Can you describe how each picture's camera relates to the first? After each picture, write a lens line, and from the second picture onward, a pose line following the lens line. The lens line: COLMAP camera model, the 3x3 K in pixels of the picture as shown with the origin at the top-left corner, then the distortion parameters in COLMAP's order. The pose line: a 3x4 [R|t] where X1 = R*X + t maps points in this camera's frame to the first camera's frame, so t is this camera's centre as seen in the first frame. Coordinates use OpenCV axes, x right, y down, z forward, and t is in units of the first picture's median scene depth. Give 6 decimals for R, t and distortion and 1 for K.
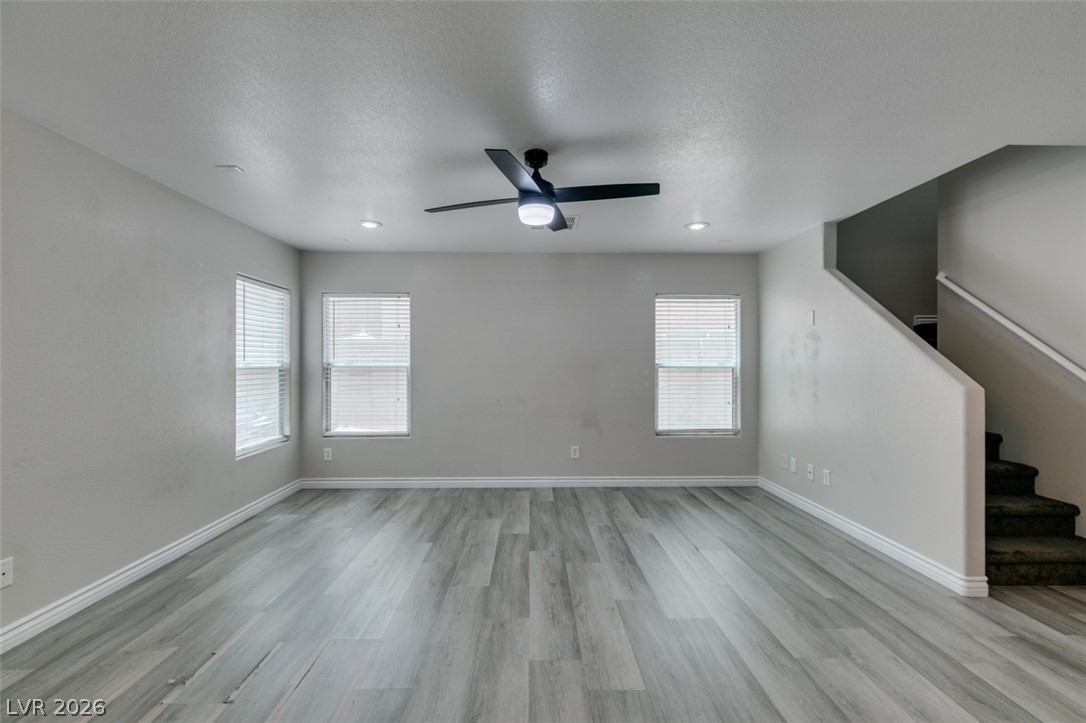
lens RADIAL K [[486.8, 0, 542.3], [0, 486.8, 365.2], [0, 0, 1]] dist [0.000076, -0.000483]
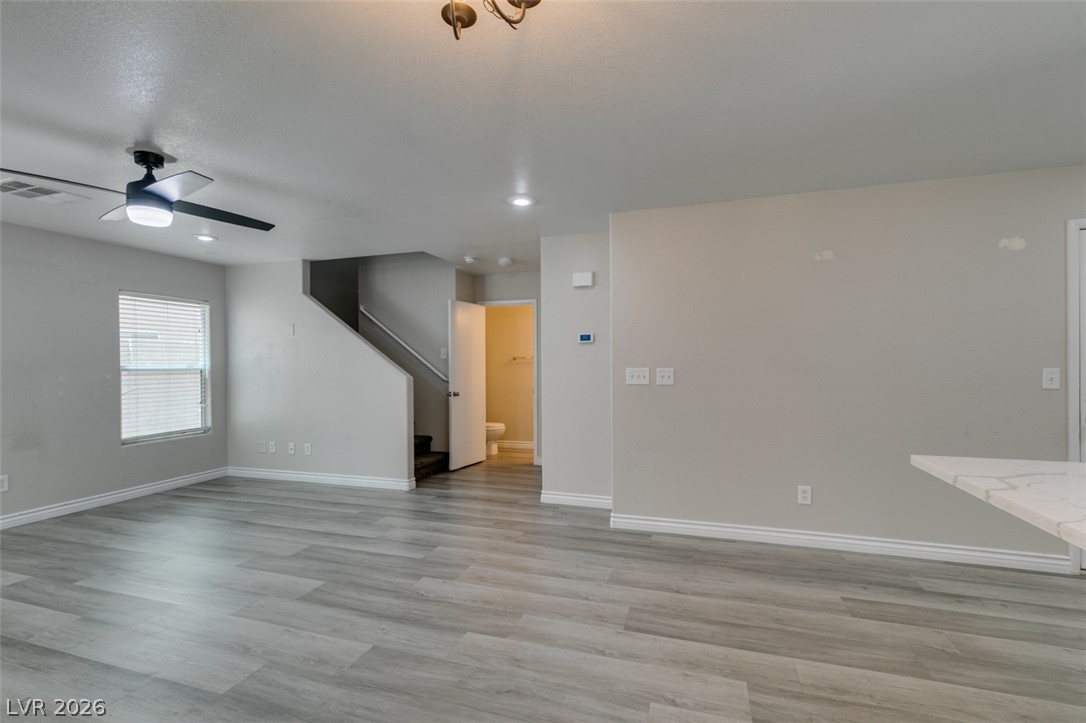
lens RADIAL K [[486.8, 0, 539.8], [0, 486.8, 366.9], [0, 0, 1]] dist [0.000076, -0.000483]
pose [[0.337639, -0.008613, 0.941236, -0.389433], [0.010873, 0.999927, 0.005249, 0.002262], [-0.941213, 0.008462, 0.337708, -0.051363]]
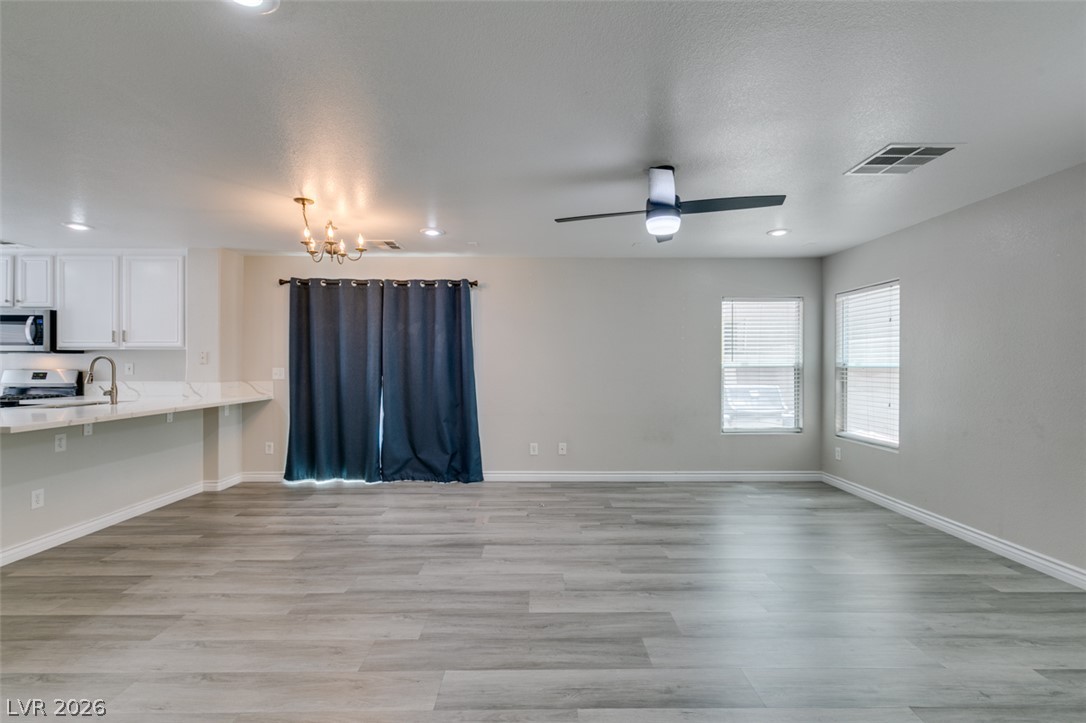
lens RADIAL K [[486.8, 0, 542.6], [0, 486.8, 363.7], [0, 0, 1]] dist [0.000076, -0.000483]
pose [[-0.013249, 0.000020, -0.999912, 0.609210], [-0.005011, 0.999987, 0.000086, 0.000218], [0.999900, 0.005012, -0.013248, 0.422374]]
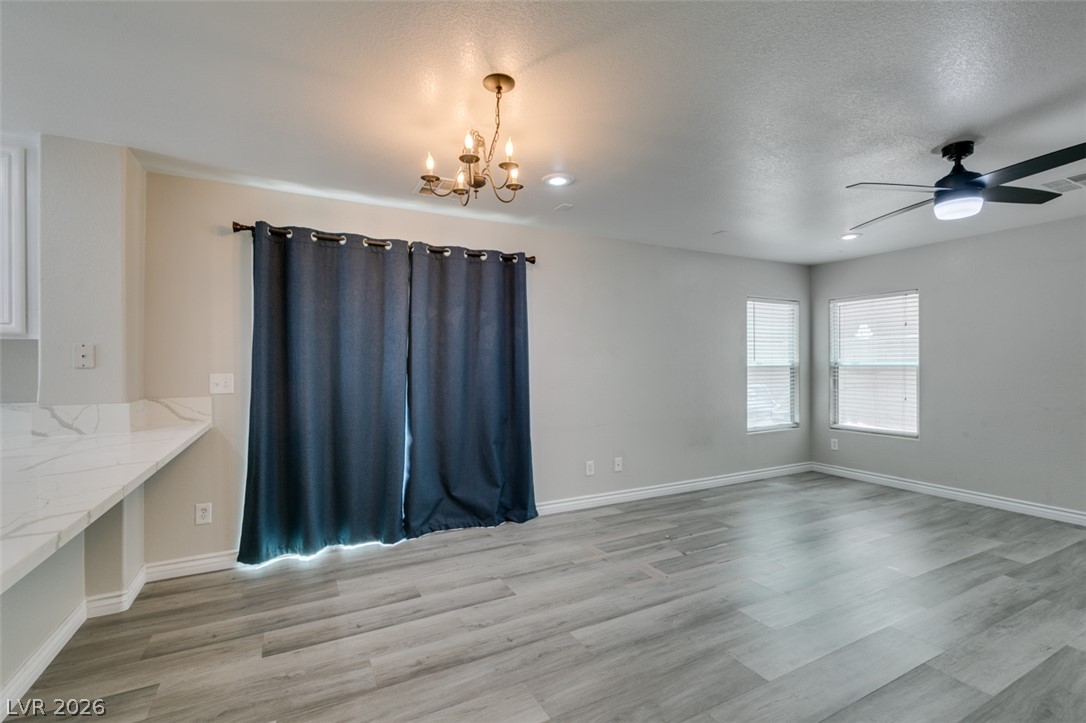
lens RADIAL K [[486.8, 0, 540.3], [0, 486.8, 363.7], [0, 0, 1]] dist [0.000076, -0.000483]
pose [[0.440188, -0.001593, -0.897904, 0.277466], [0.000164, 0.999999, -0.001694, 0.000690], [0.897906, 0.000599, 0.440187, -0.097929]]
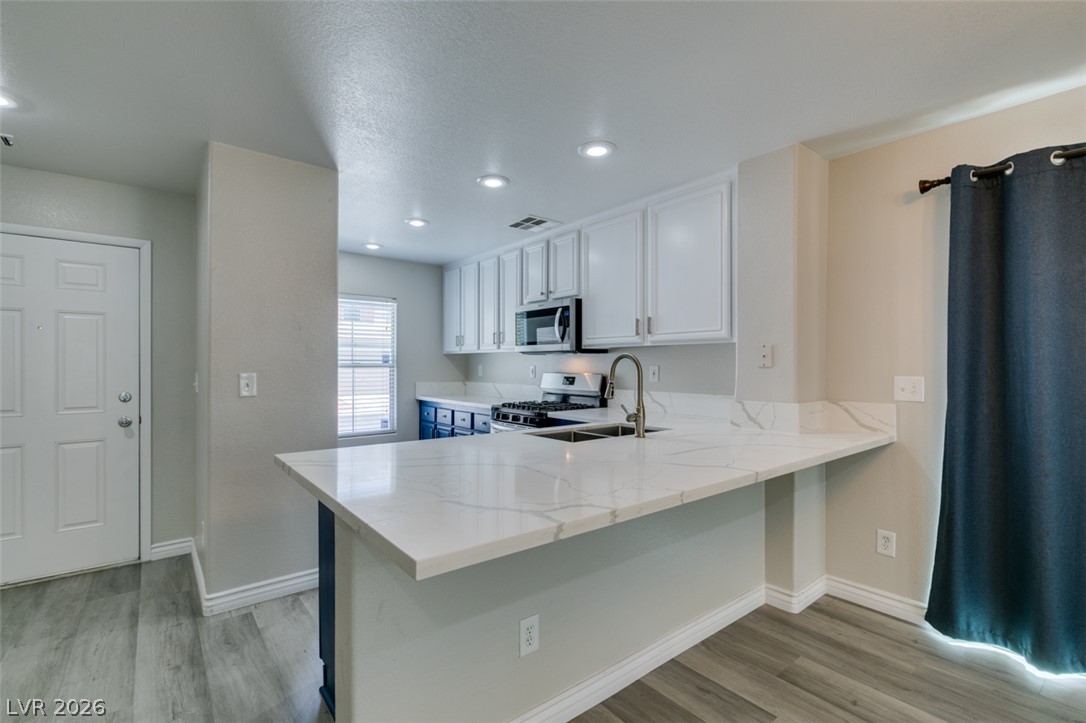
lens RADIAL K [[486.8, 0, 539.4], [0, 486.8, 363.4], [0, 0, 1]] dist [0.000076, -0.000483]
pose [[-0.797315, -0.001602, -0.603561, 0.135333], [-0.003284, 0.999993, 0.001684, -0.000437], [0.603555, 0.003325, -0.797315, -0.018519]]
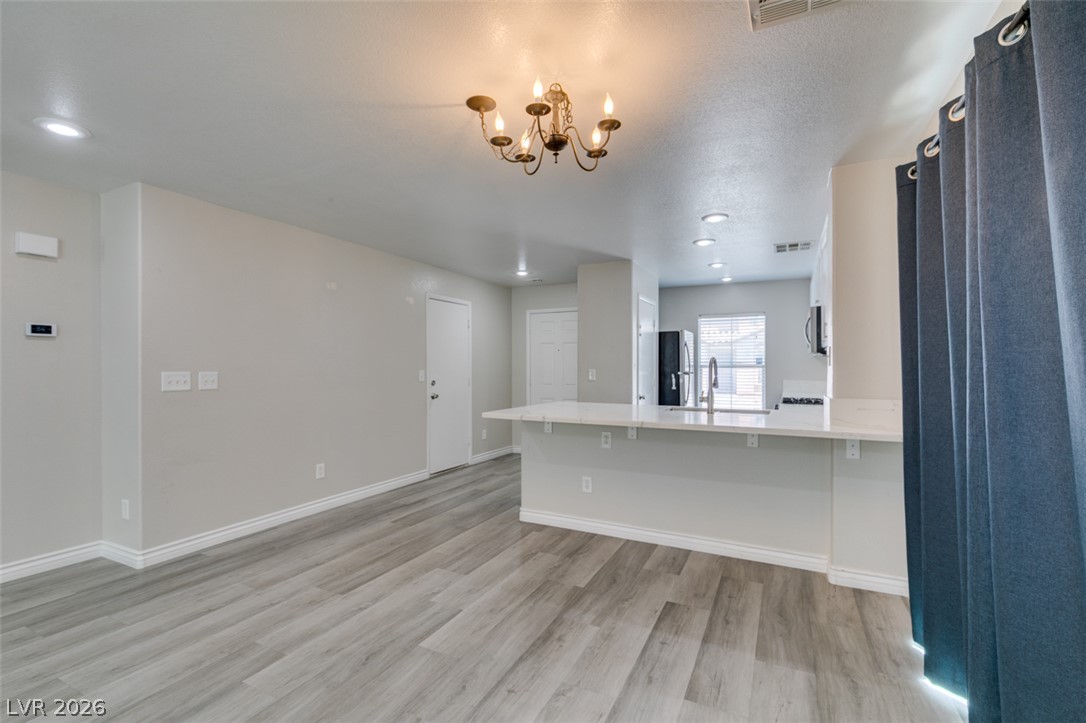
lens RADIAL K [[486.8, 0, 539.1], [0, 486.8, 365.5], [0, 0, 1]] dist [0.000076, -0.000483]
pose [[-0.879198, 0.001537, 0.476454, -0.376493], [0.002884, 0.999994, 0.002097, 0.000886], [-0.476447, 0.003218, -0.879197, 0.426421]]
